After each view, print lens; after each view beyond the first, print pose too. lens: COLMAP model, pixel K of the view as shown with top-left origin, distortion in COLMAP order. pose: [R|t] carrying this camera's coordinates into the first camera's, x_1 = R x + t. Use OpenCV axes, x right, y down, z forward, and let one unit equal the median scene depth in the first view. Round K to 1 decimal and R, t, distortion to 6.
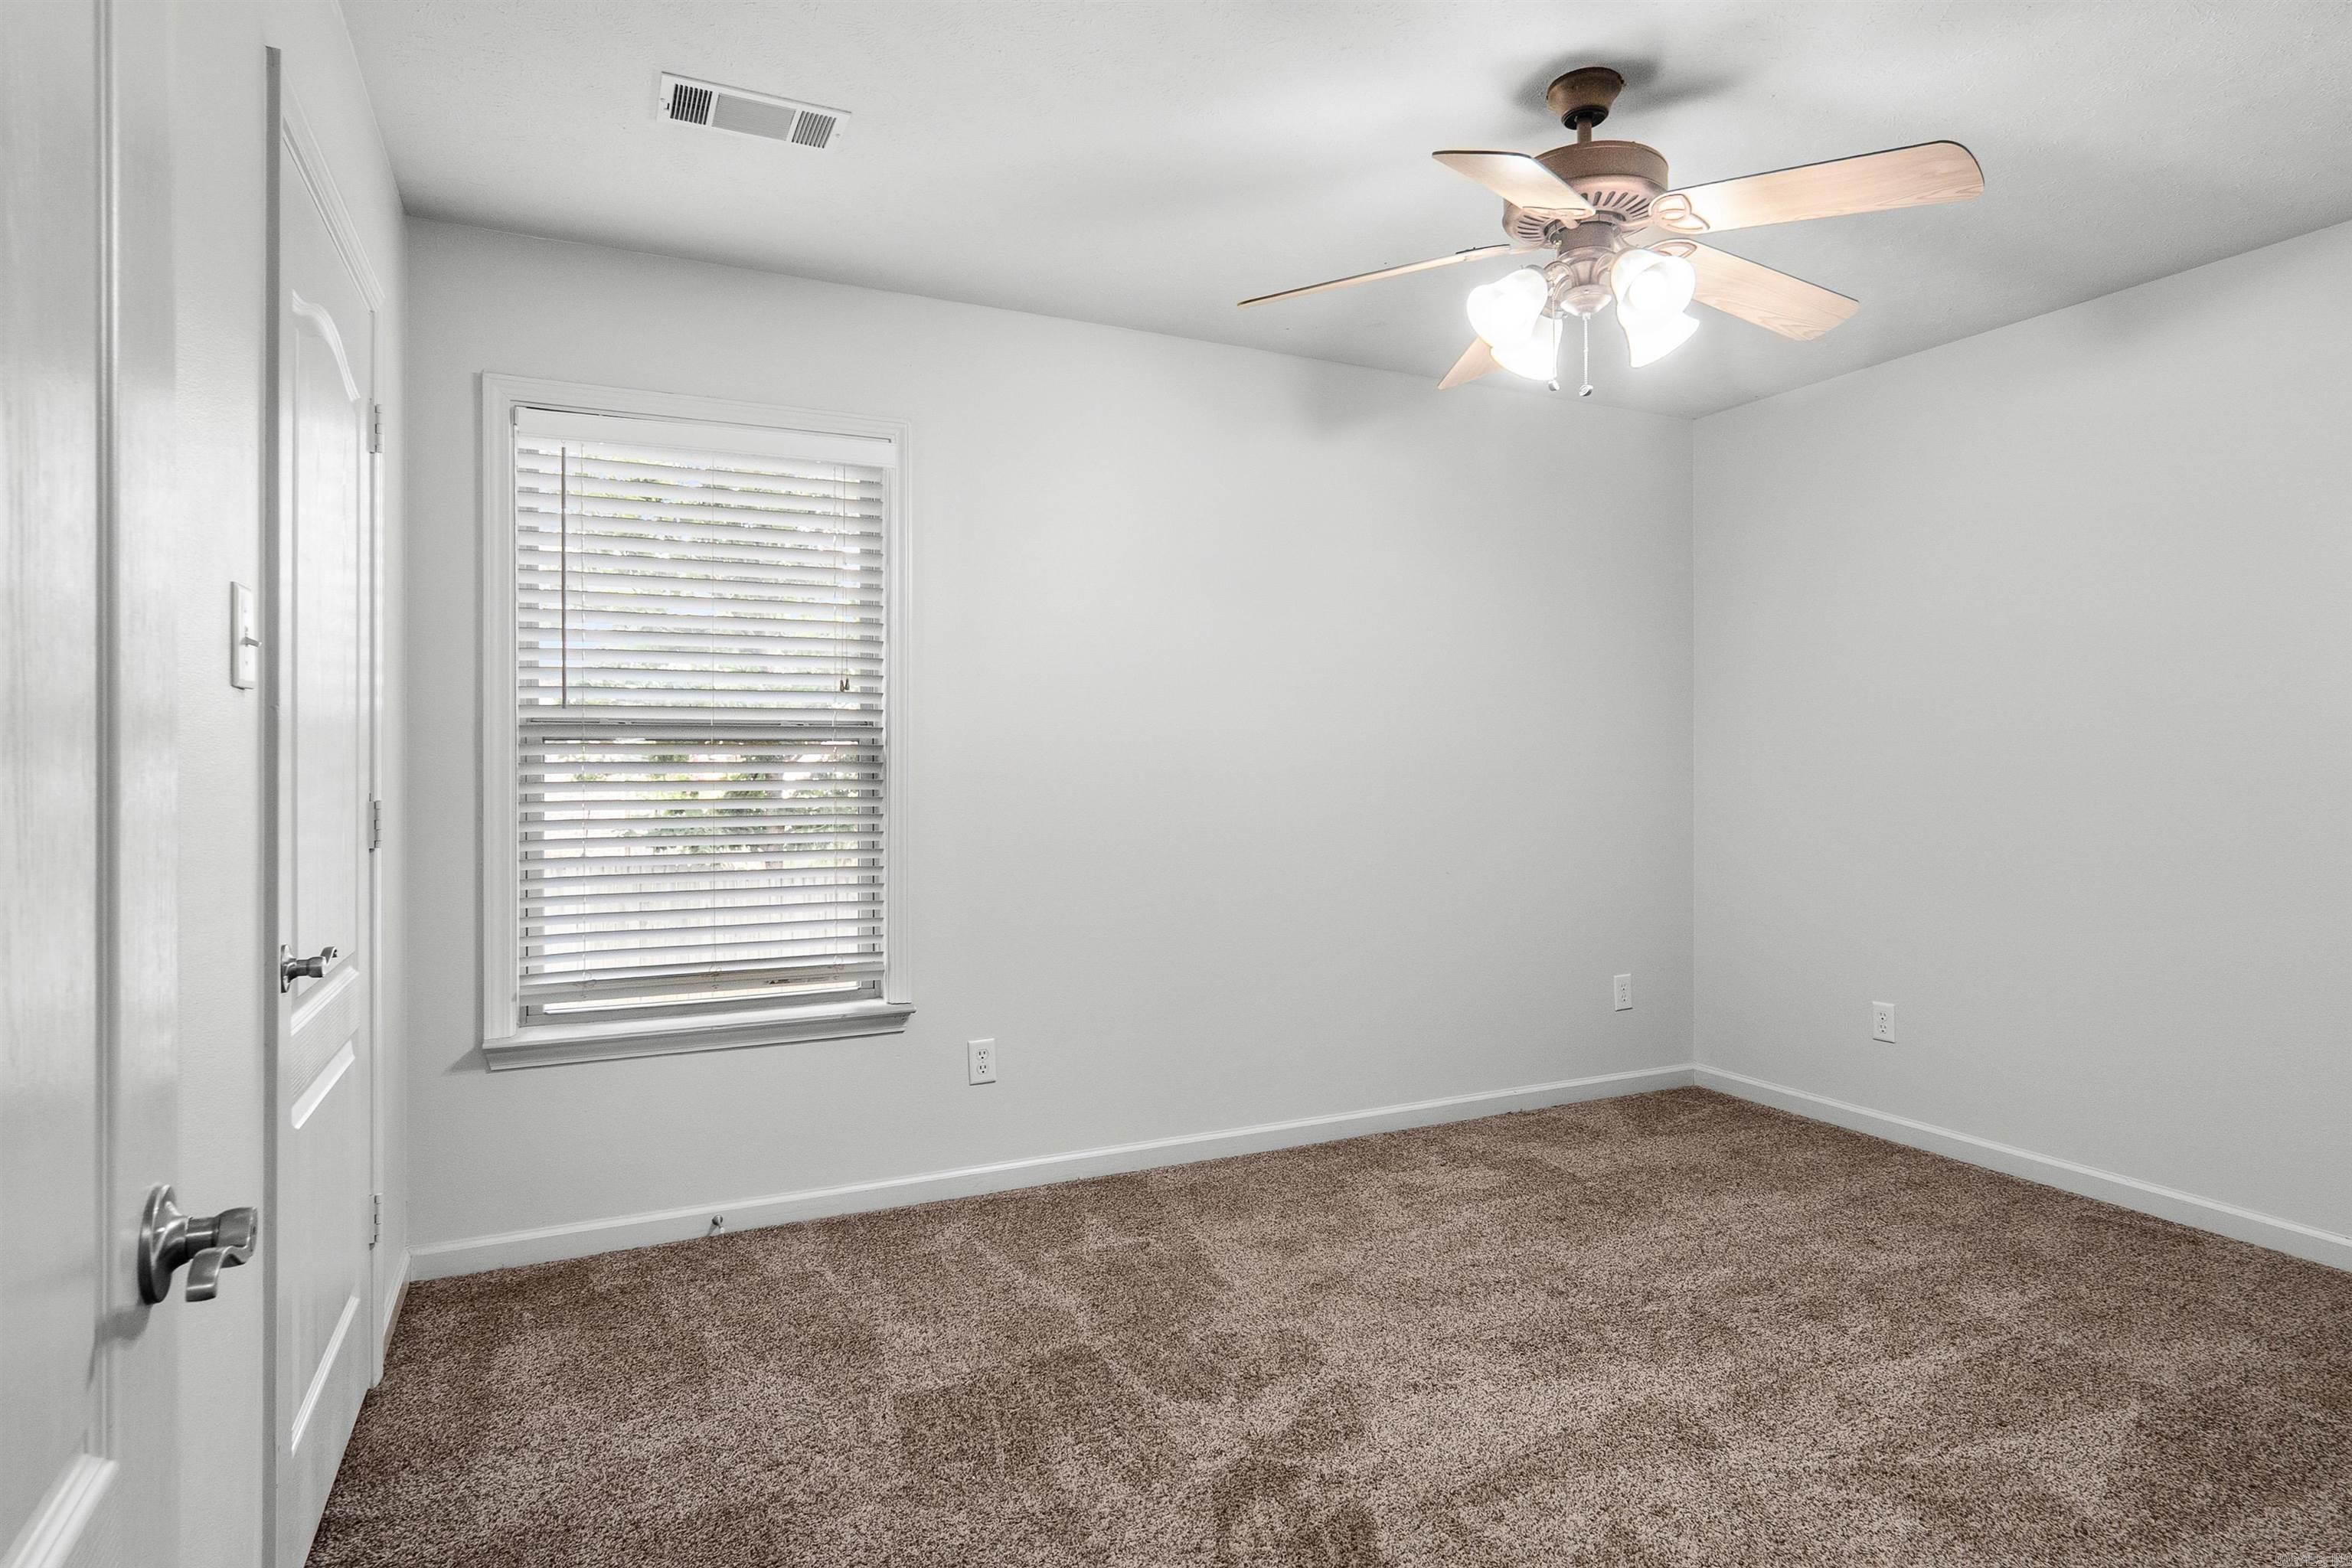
lens RADIAL K [[1261.2, 0, 1182.2], [0, 1261.2, 774.4], [0, 0, 1]] dist [-0.019838, 0.012108]
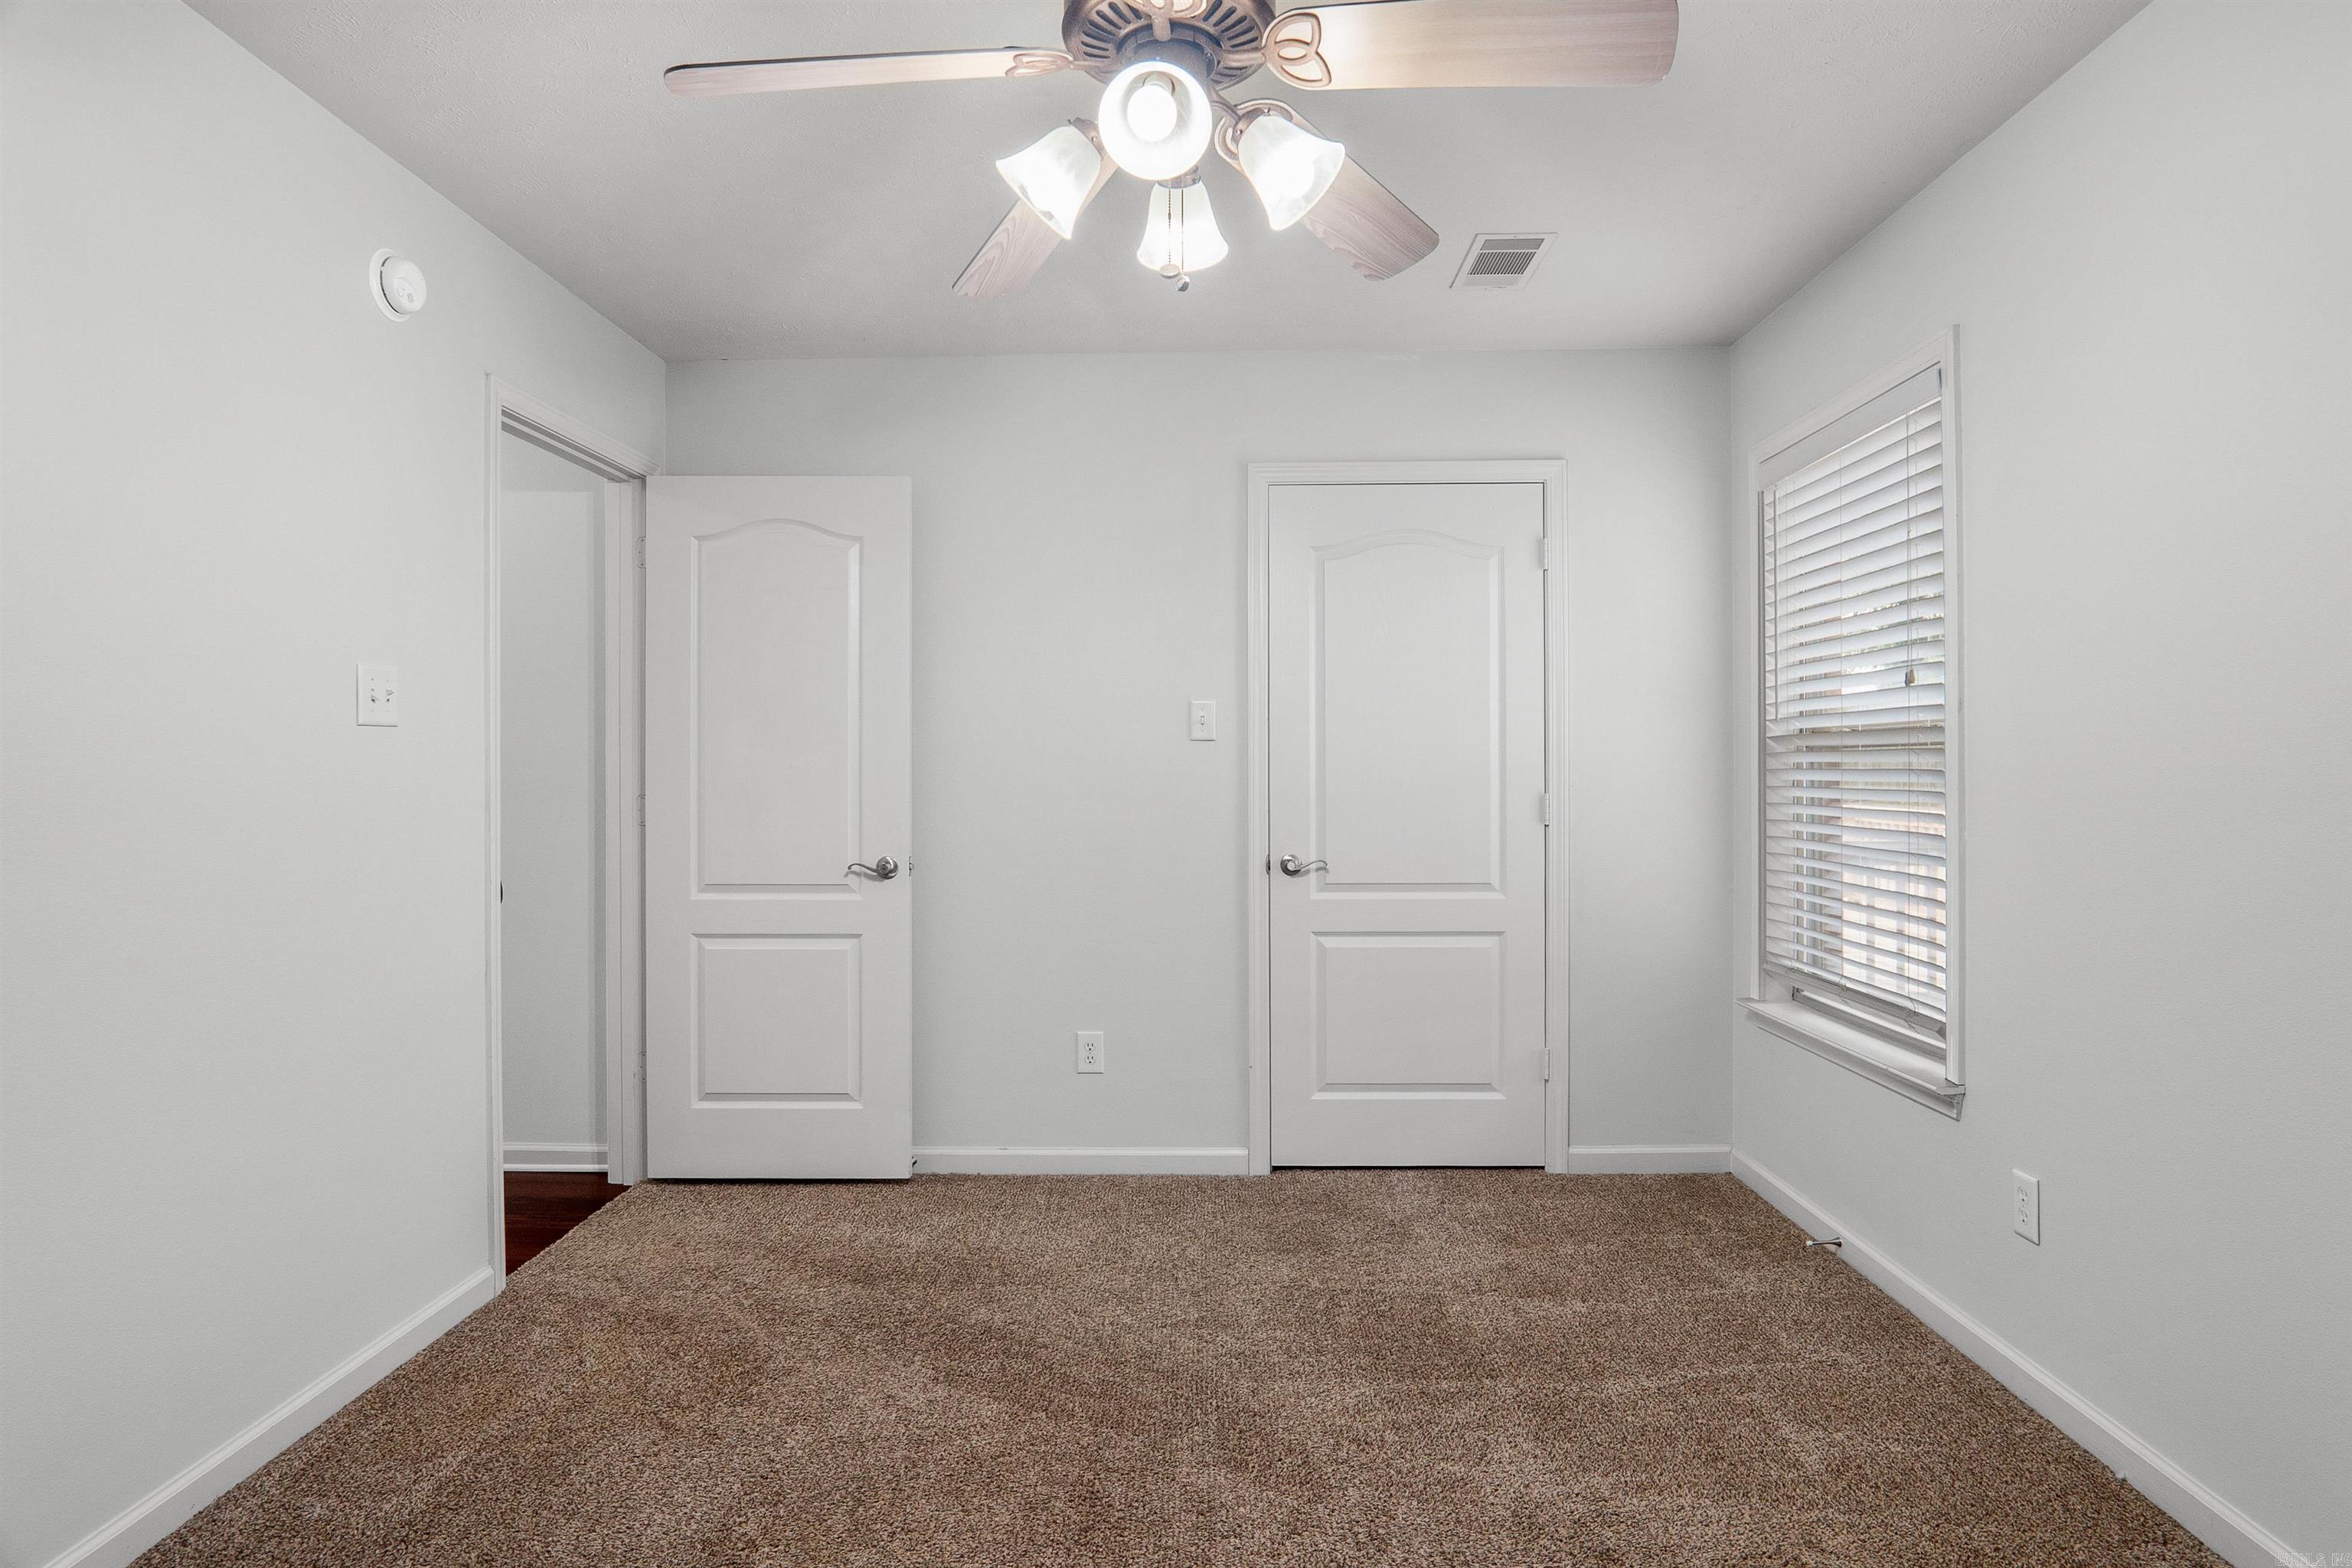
lens RADIAL K [[1242.5, 0, 1176.0], [0, 1242.5, 784.0], [0, 0, 1]] dist [-0.038427, 0.009343]
pose [[-0.459094, 0.007620, -0.888355, 0.804584], [-0.000478, 0.999961, 0.008825, -0.008480], [0.888388, 0.004476, -0.459073, 1.113071]]
